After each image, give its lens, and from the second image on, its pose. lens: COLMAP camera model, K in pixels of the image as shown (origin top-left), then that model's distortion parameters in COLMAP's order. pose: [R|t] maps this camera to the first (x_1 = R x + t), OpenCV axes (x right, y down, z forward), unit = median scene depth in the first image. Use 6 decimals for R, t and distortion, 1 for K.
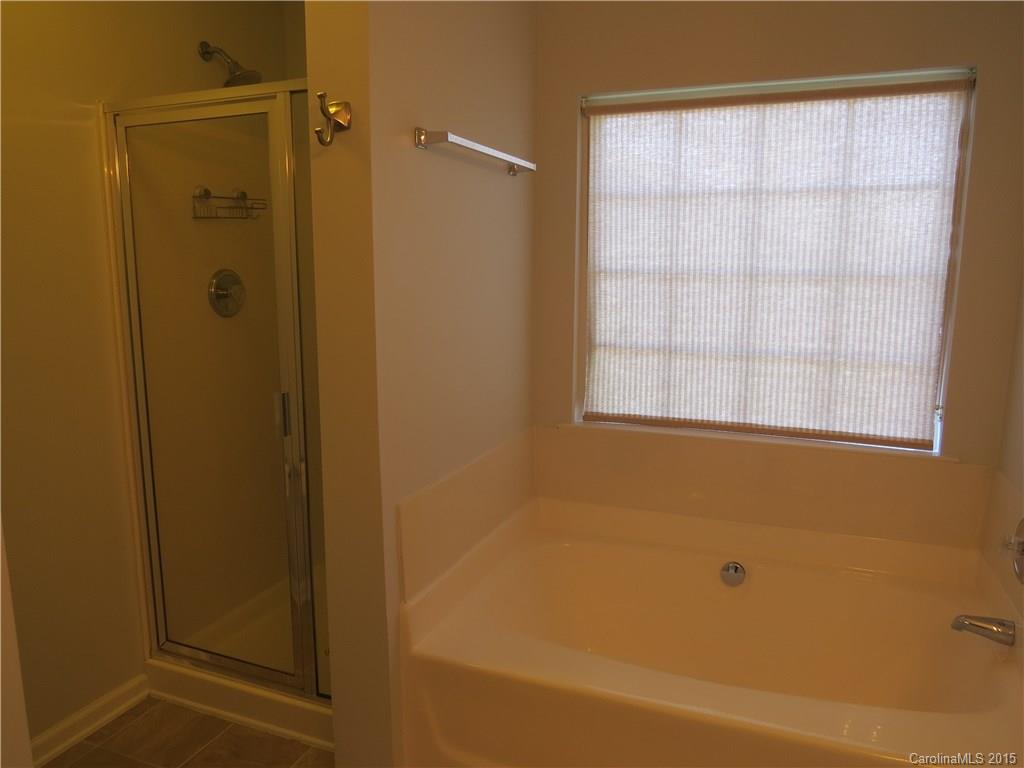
lens RADIAL K [[726.1, 0, 507.5], [0, 726.1, 387.4], [0, 0, 1]] dist [-0.032728, 0.013431]
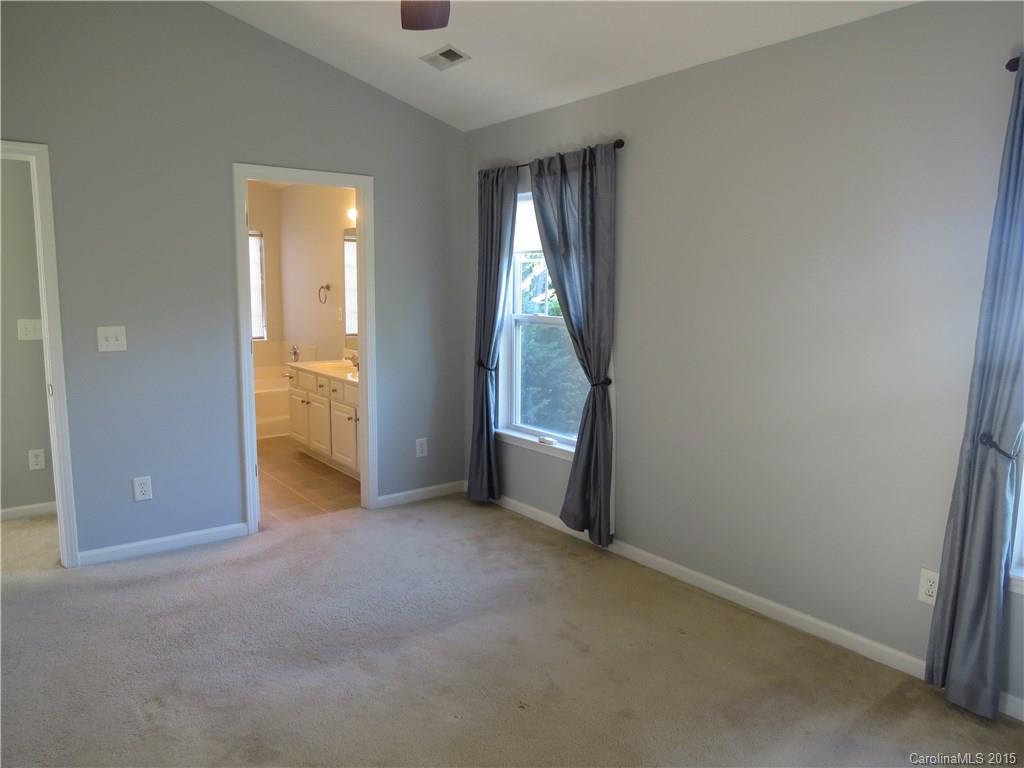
lens RADIAL K [[726.1, 0, 514.4], [0, 726.1, 380.9], [0, 0, 1]] dist [-0.032728, 0.013431]
pose [[0.518700, -0.121715, 0.846248, -1.566675], [0.133567, 0.989197, 0.060407, 0.212829], [-0.844459, 0.081697, 0.529354, -1.639292]]
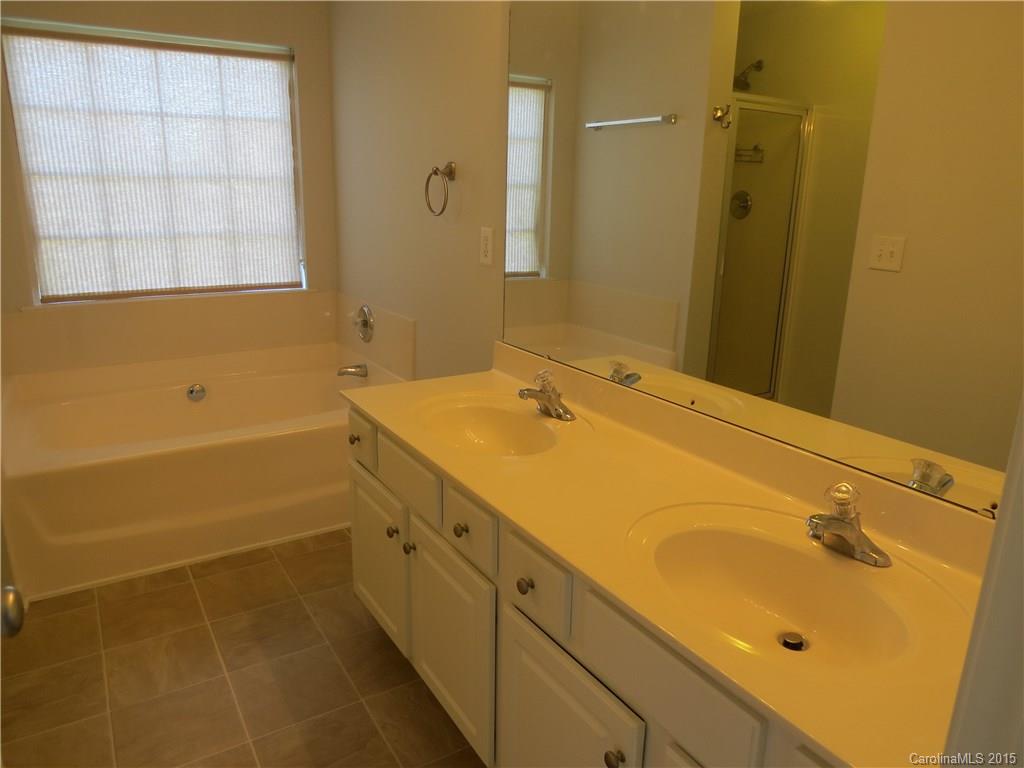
lens RADIAL K [[726.1, 0, 512.1], [0, 726.1, 389.6], [0, 0, 1]] dist [-0.032728, 0.013431]
pose [[0.598150, -0.213824, 0.772331, -0.405412], [0.113377, 0.976632, 0.182579, 0.061709], [-0.793324, -0.021646, 0.608415, -0.351381]]
